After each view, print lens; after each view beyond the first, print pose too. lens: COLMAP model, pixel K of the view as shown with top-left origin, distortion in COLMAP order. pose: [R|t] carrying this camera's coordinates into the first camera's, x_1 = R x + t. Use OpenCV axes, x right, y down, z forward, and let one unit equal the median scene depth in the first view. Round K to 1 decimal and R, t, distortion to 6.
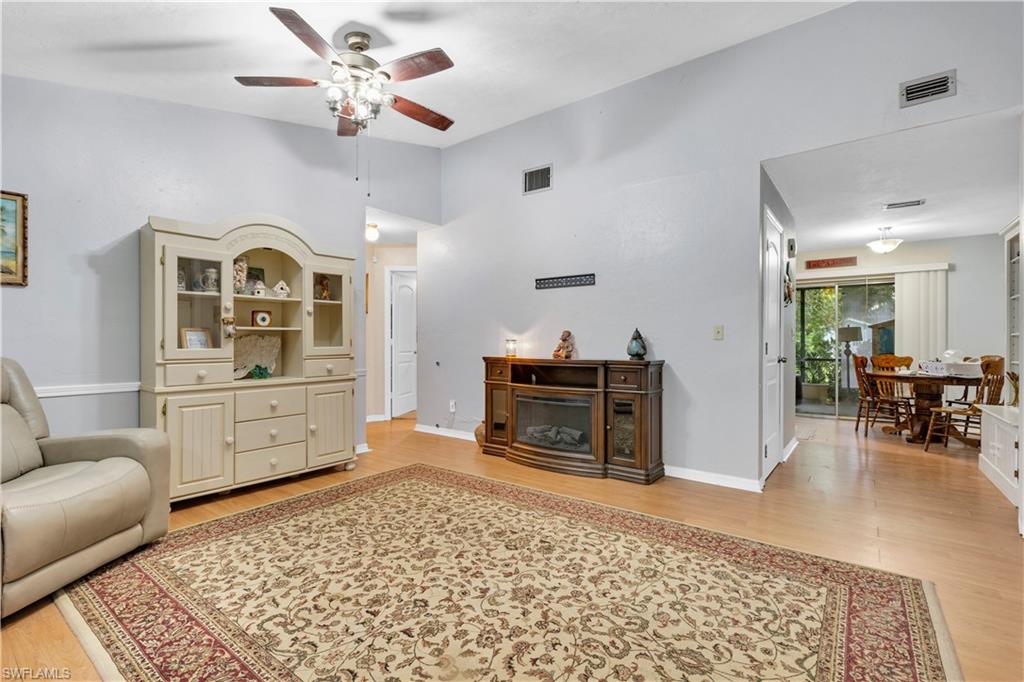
lens RADIAL K [[468.7, 0, 510.6], [0, 468.7, 342.2], [0, 0, 1]] dist [0.004488, -0.001302]
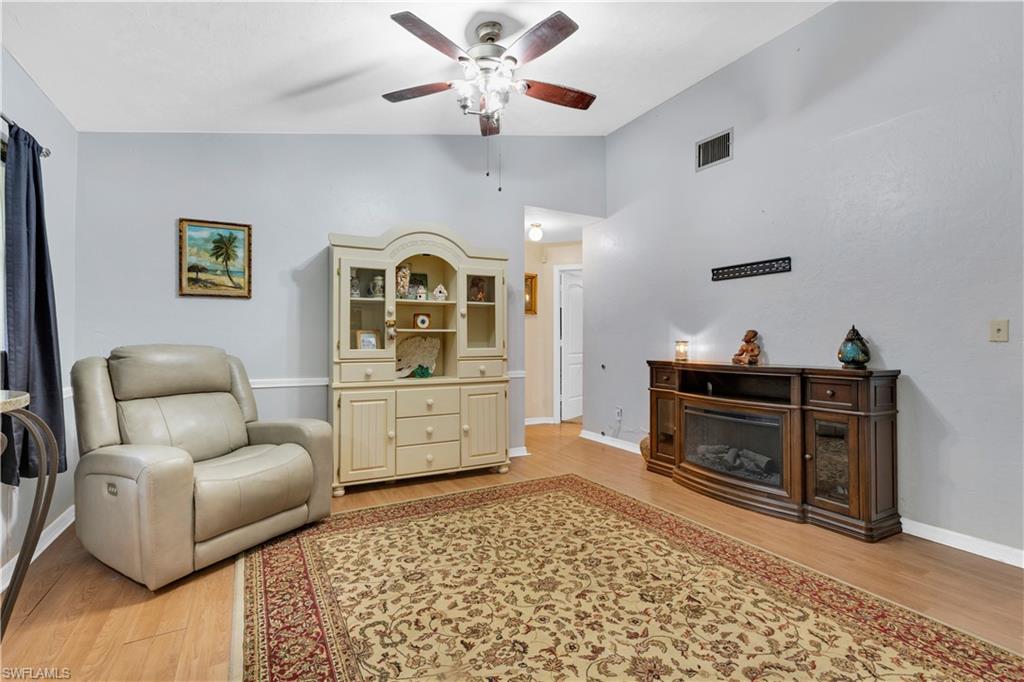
lens RADIAL K [[468.7, 0, 511.6], [0, 468.7, 336.8], [0, 0, 1]] dist [0.004488, -0.001302]
pose [[0.913551, -0.002734, -0.406716, 0.102403], [-0.002252, 0.999928, -0.011779, -0.003457], [0.406719, 0.011677, 0.913479, 0.136429]]
